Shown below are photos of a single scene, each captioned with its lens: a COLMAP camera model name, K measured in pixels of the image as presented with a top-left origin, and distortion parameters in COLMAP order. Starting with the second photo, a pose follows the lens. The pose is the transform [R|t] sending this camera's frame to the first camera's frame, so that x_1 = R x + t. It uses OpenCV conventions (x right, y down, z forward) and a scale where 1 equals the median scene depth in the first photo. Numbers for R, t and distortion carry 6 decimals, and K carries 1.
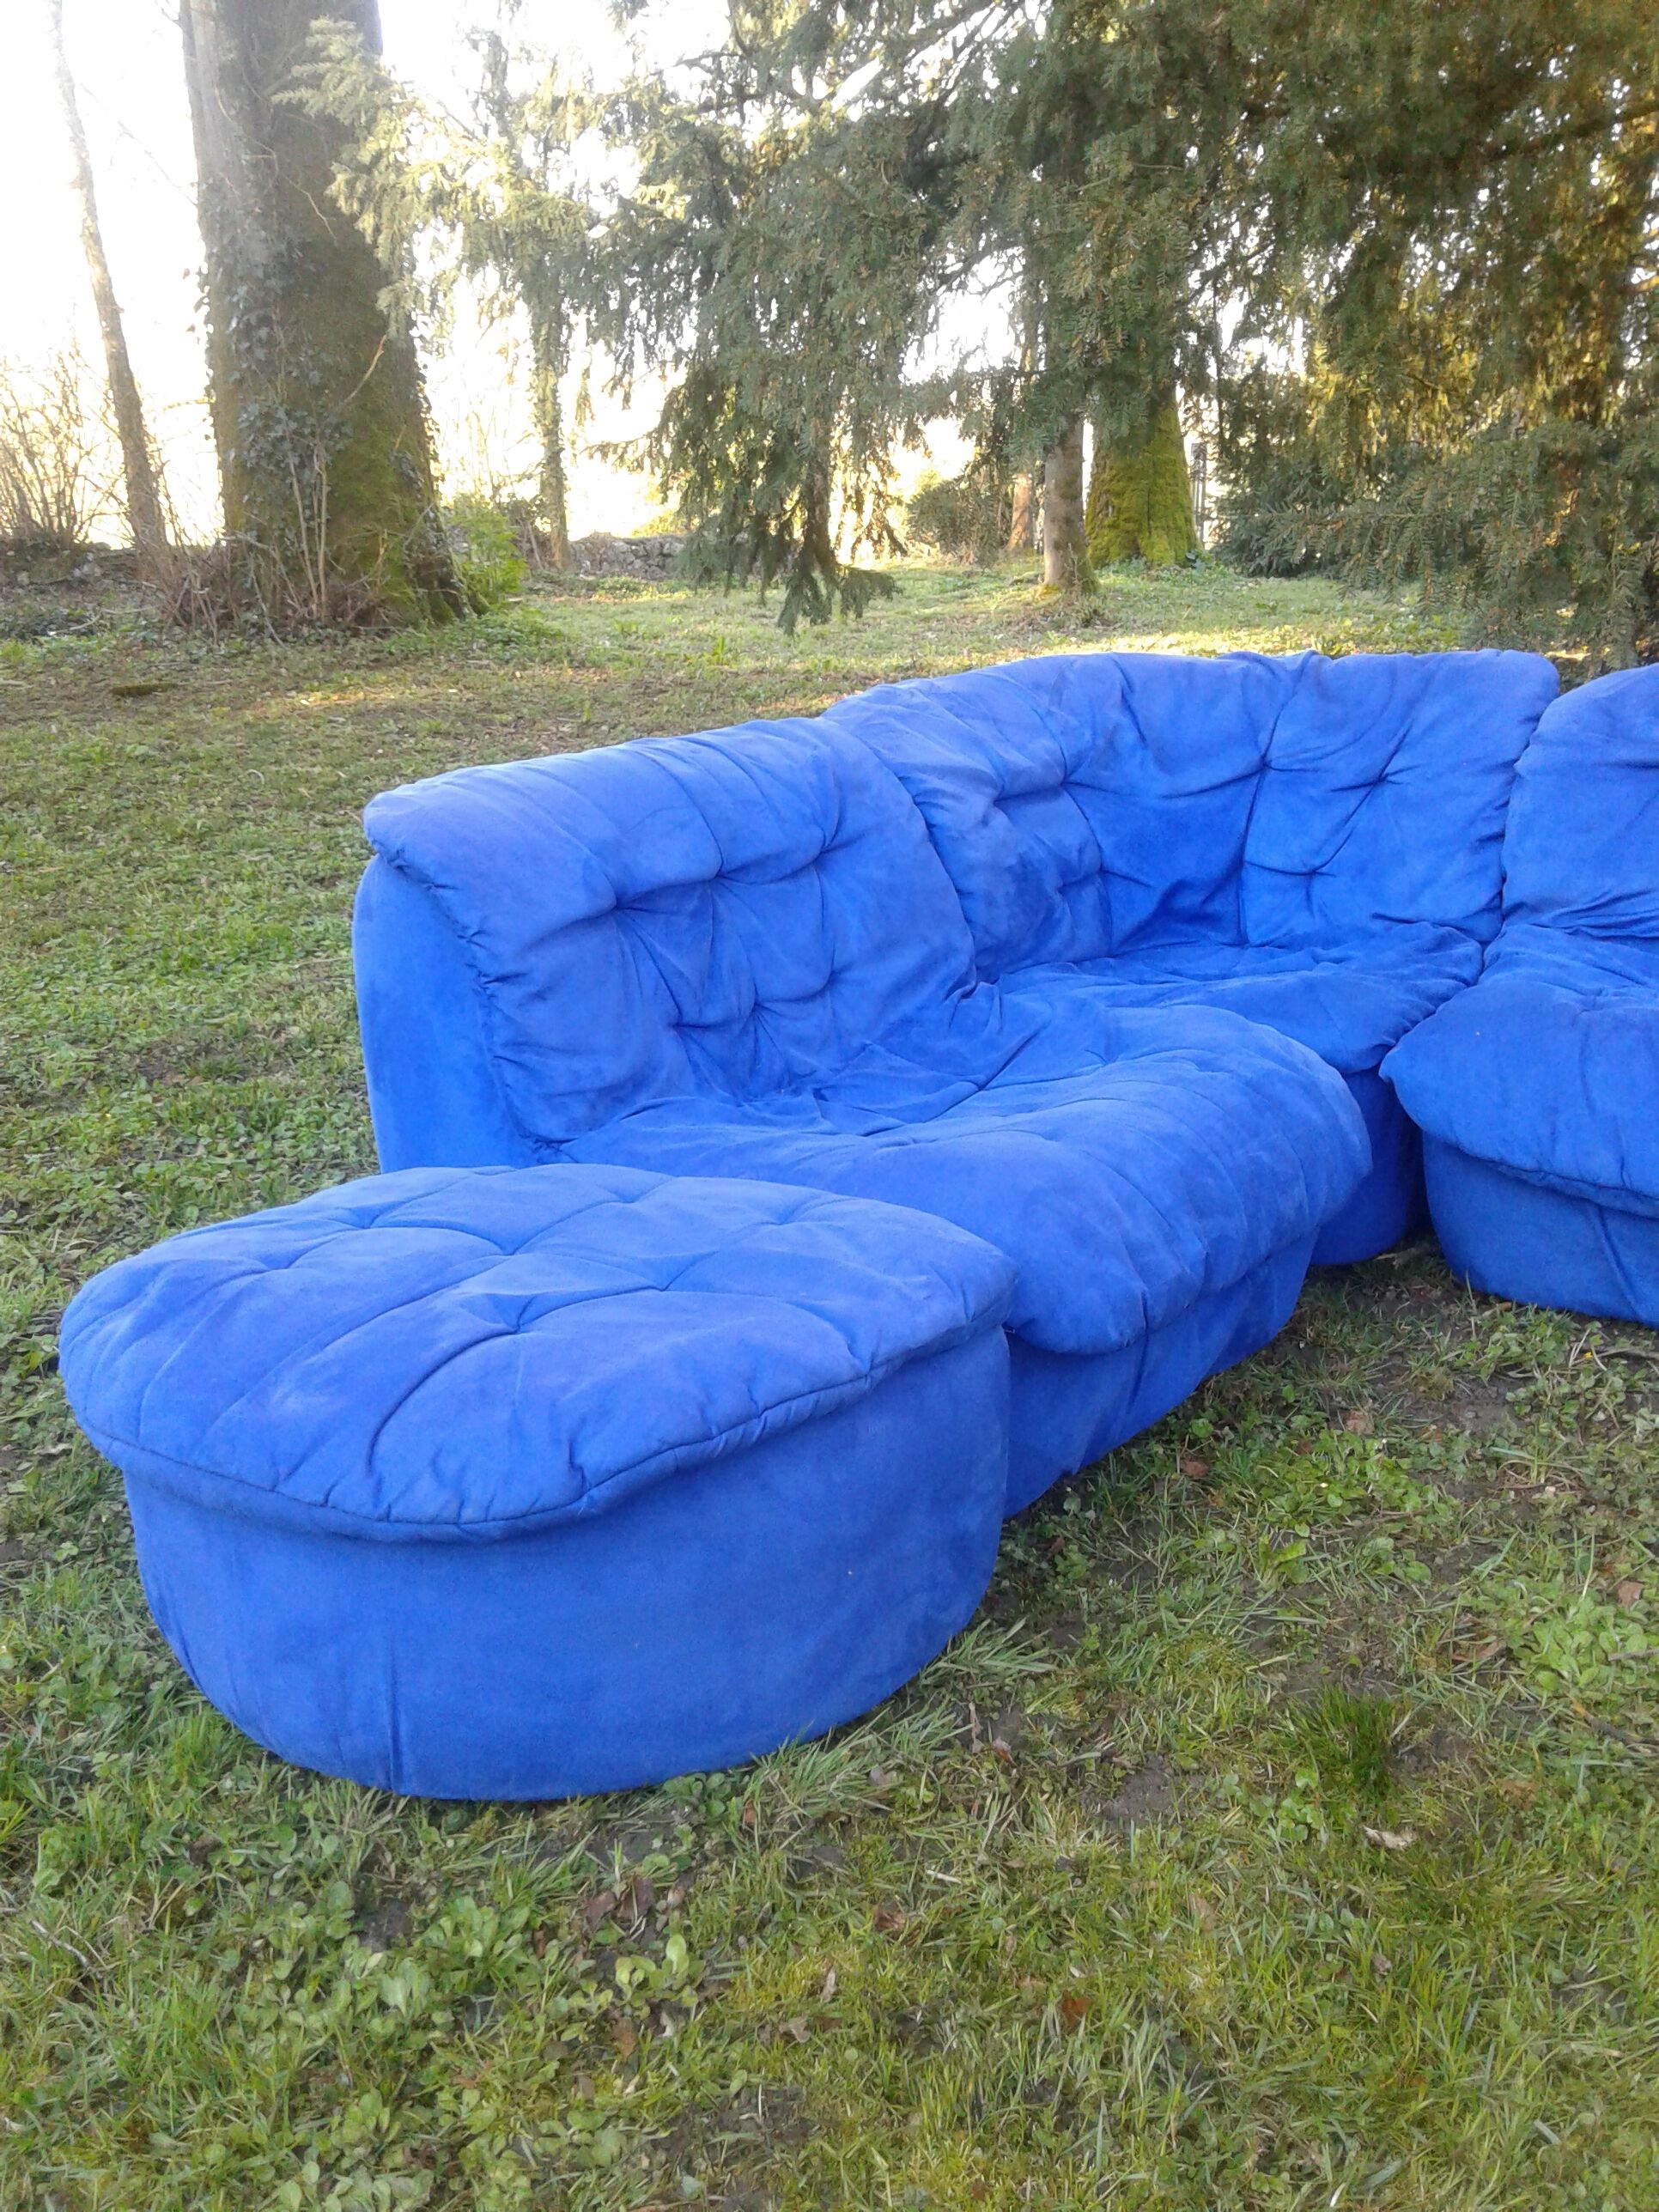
lens RADIAL K [[2028.6, 0, 837.2], [0, 2028.6, 1101.4], [0, 0, 1]] dist [0.020193, 0.000000]
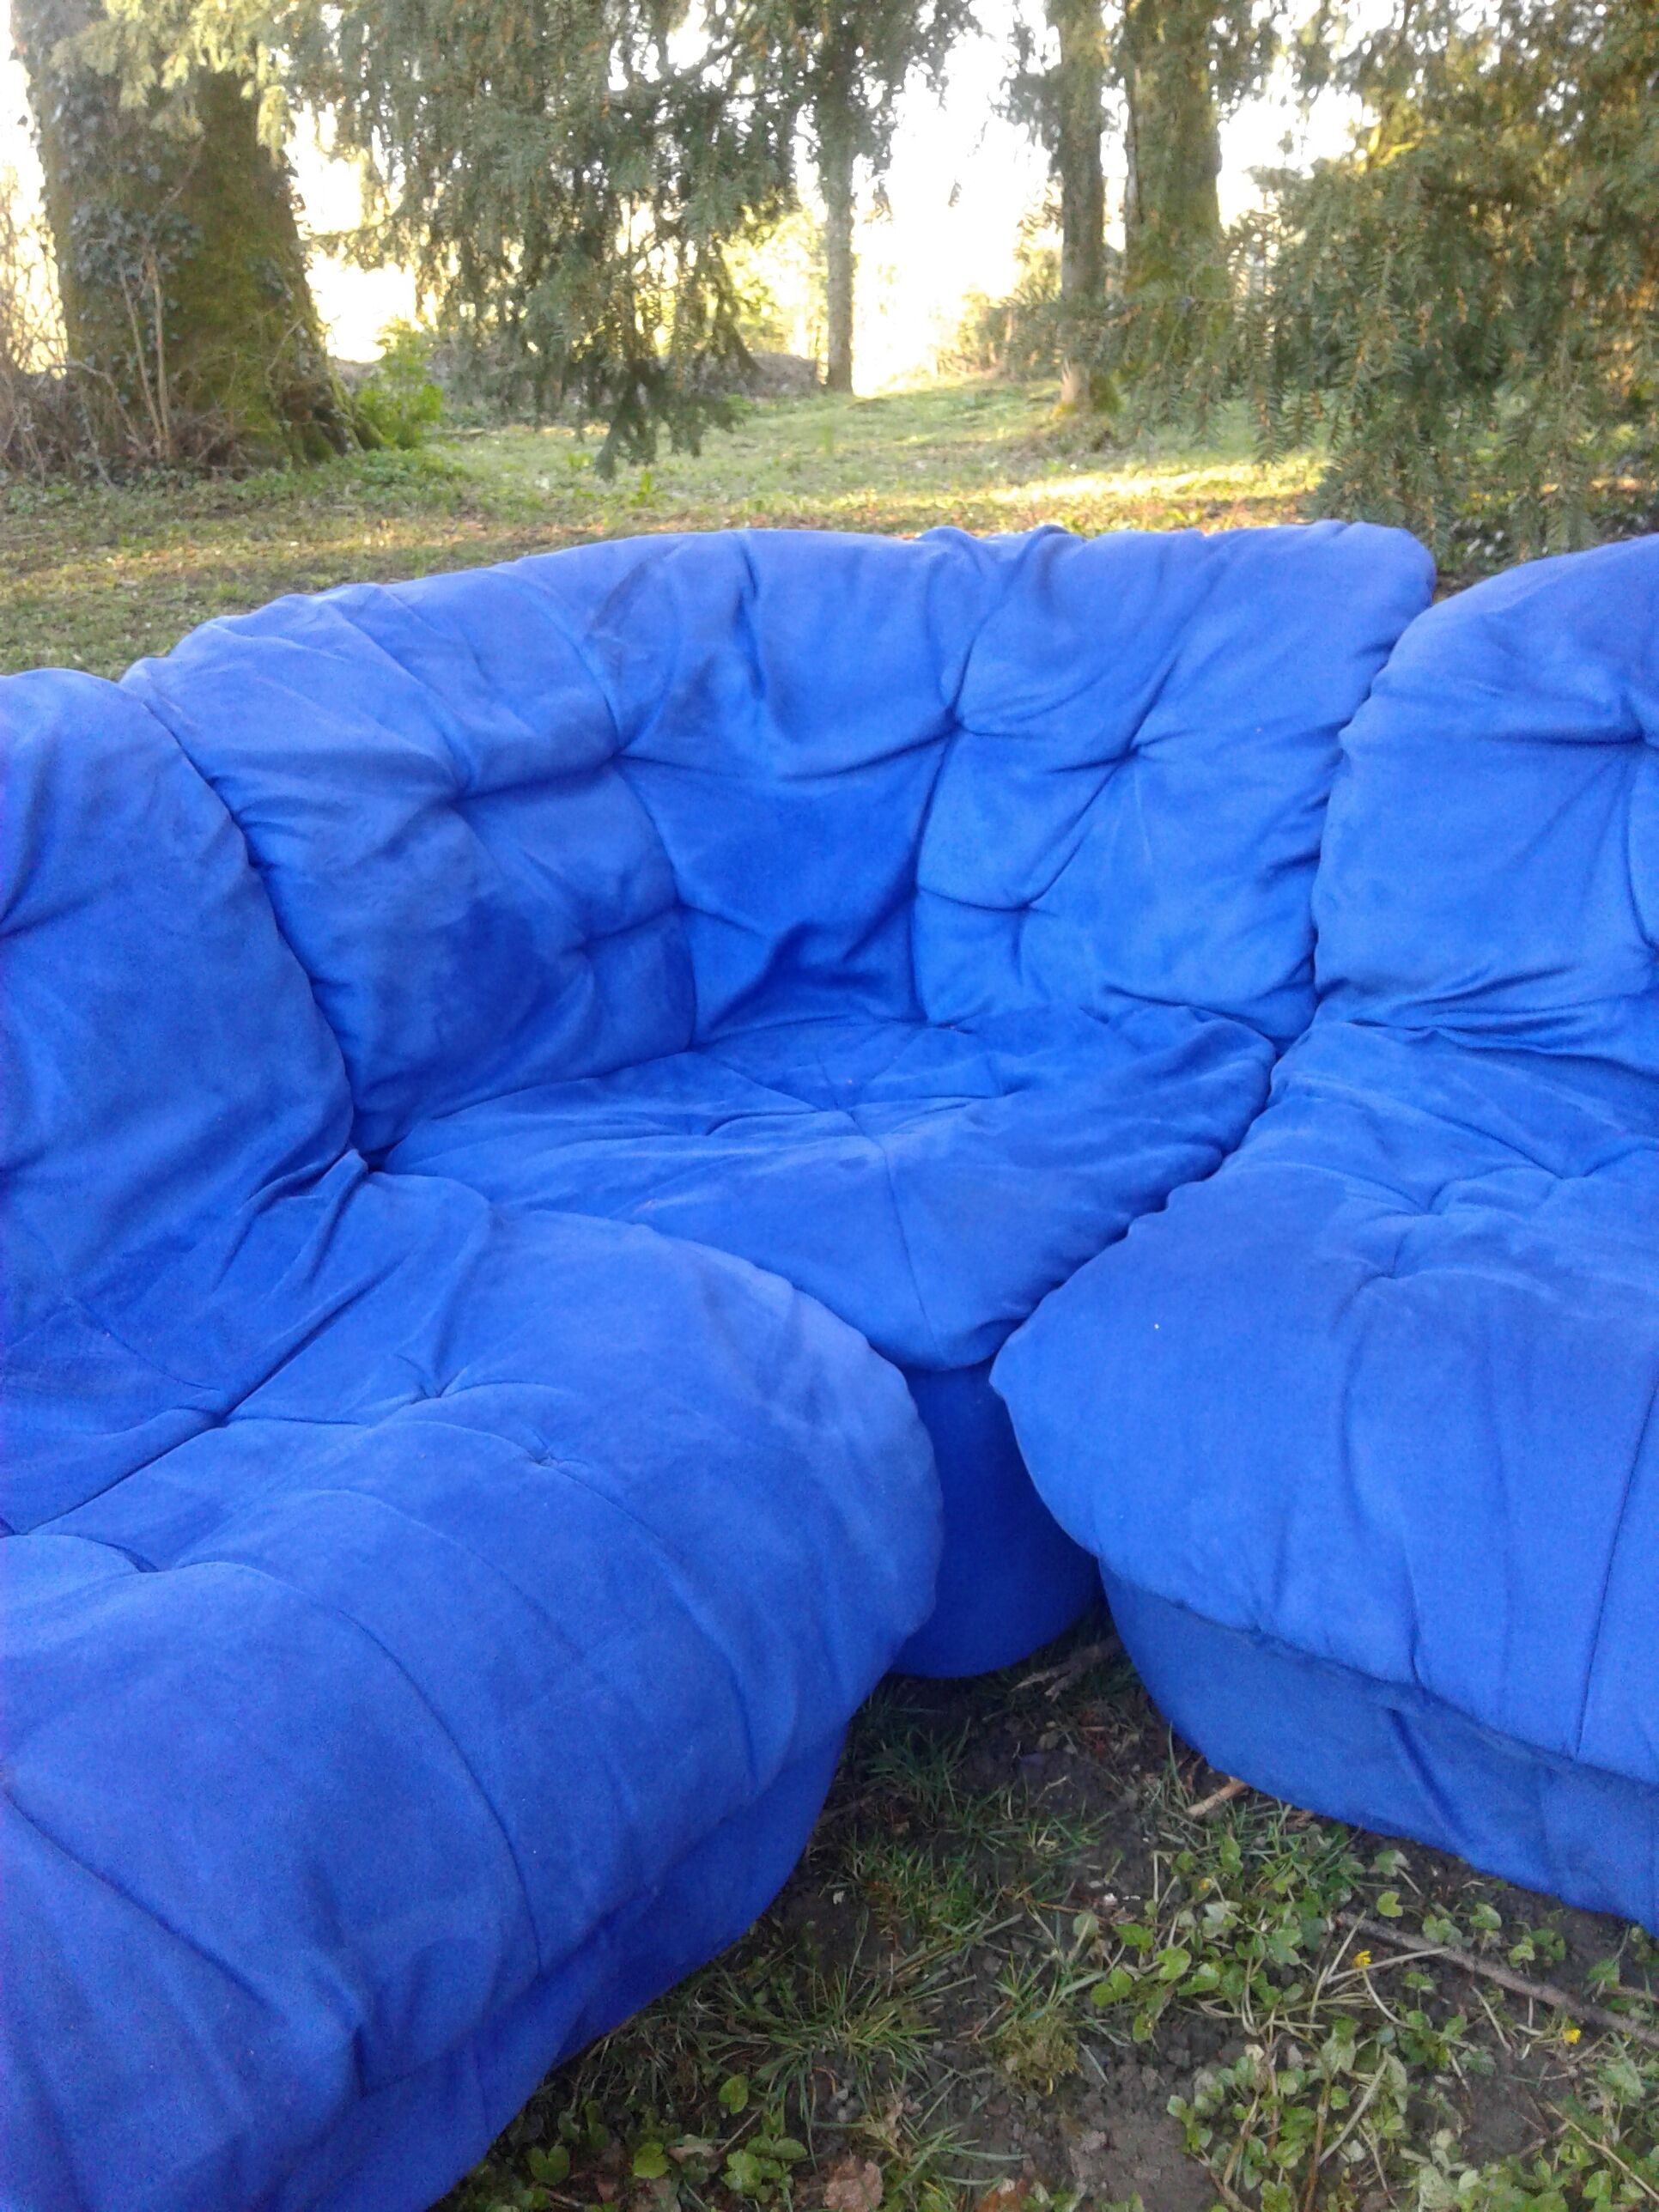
lens RADIAL K [[2028.6, 0, 850.0], [0, 2028.6, 1086.5], [0, 0, 1]] dist [0.020193, 0.000000]
pose [[0.999545, -0.004383, -0.029847, 0.224897], [0.006580, 0.997244, 0.073898, -0.116616], [0.029441, -0.074061, 0.996819, 0.439242]]
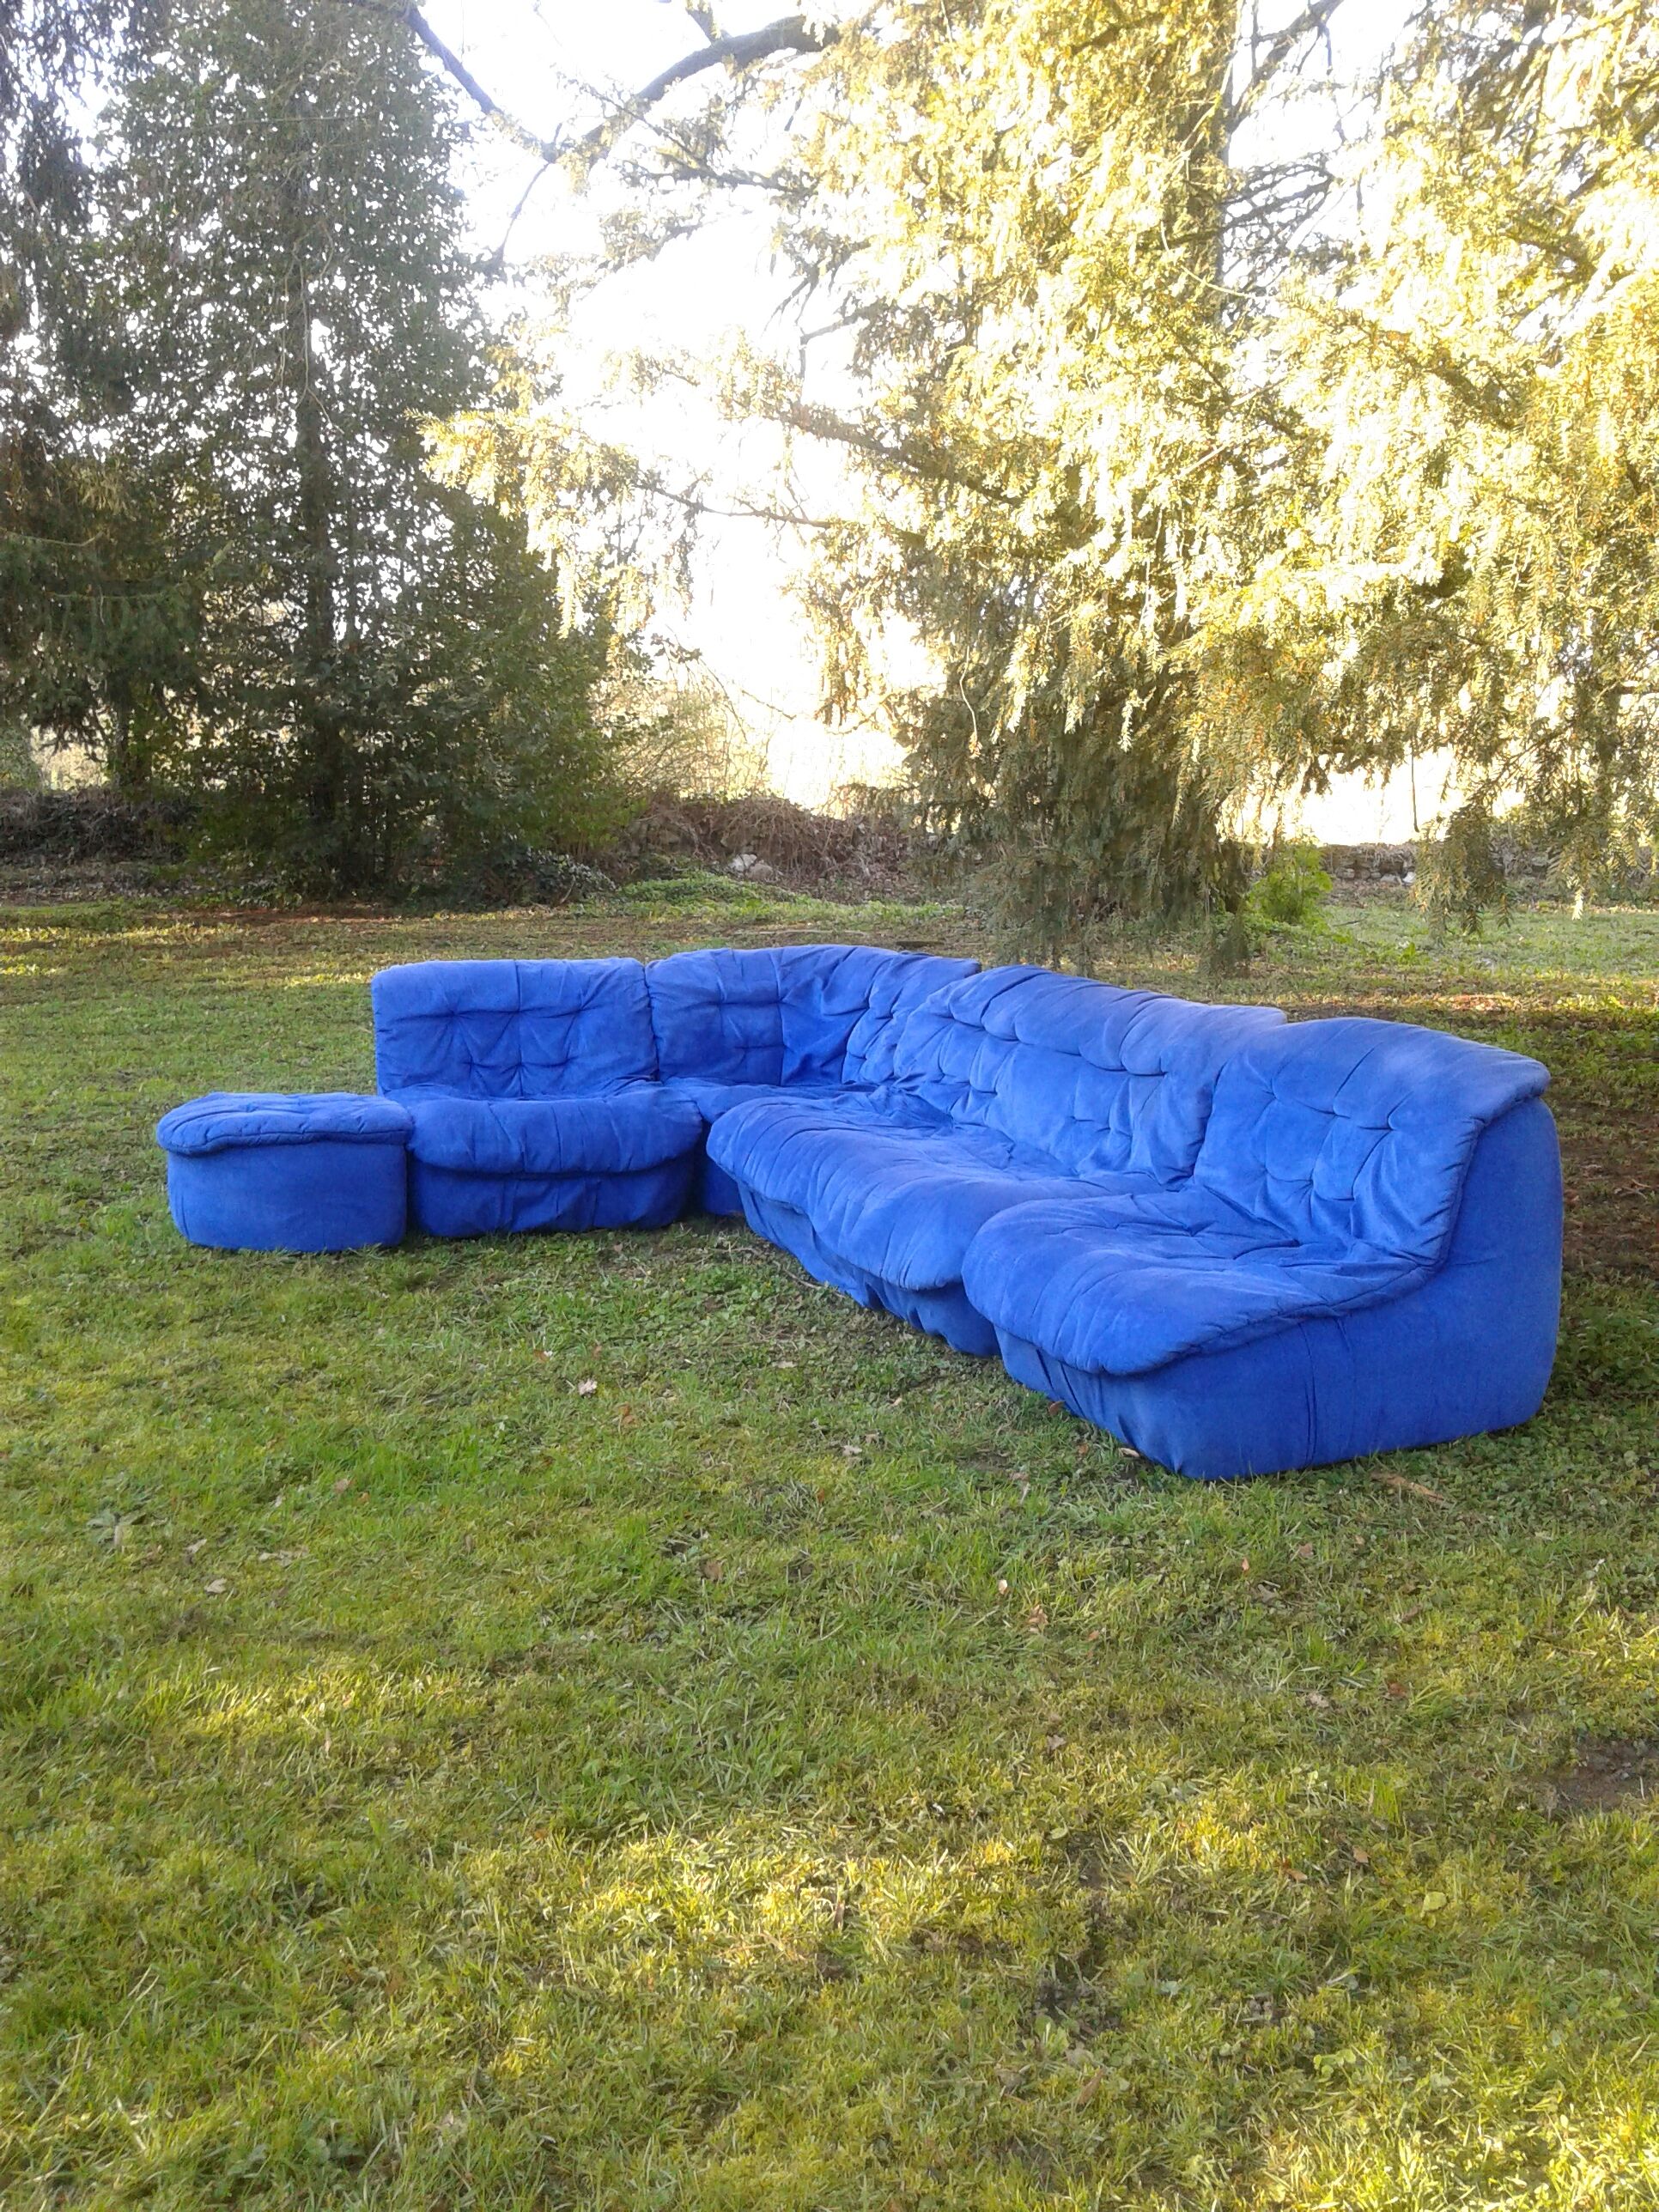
lens RADIAL K [[2028.6, 0, 814.6], [0, 2028.6, 1102.5], [0, 0, 1]] dist [0.020193, 0.000000]
pose [[0.809578, 0.120549, -0.574502, 1.531002], [-0.195828, 0.978085, -0.070724, 0.094898], [0.553386, 0.169760, 0.815442, -0.754413]]
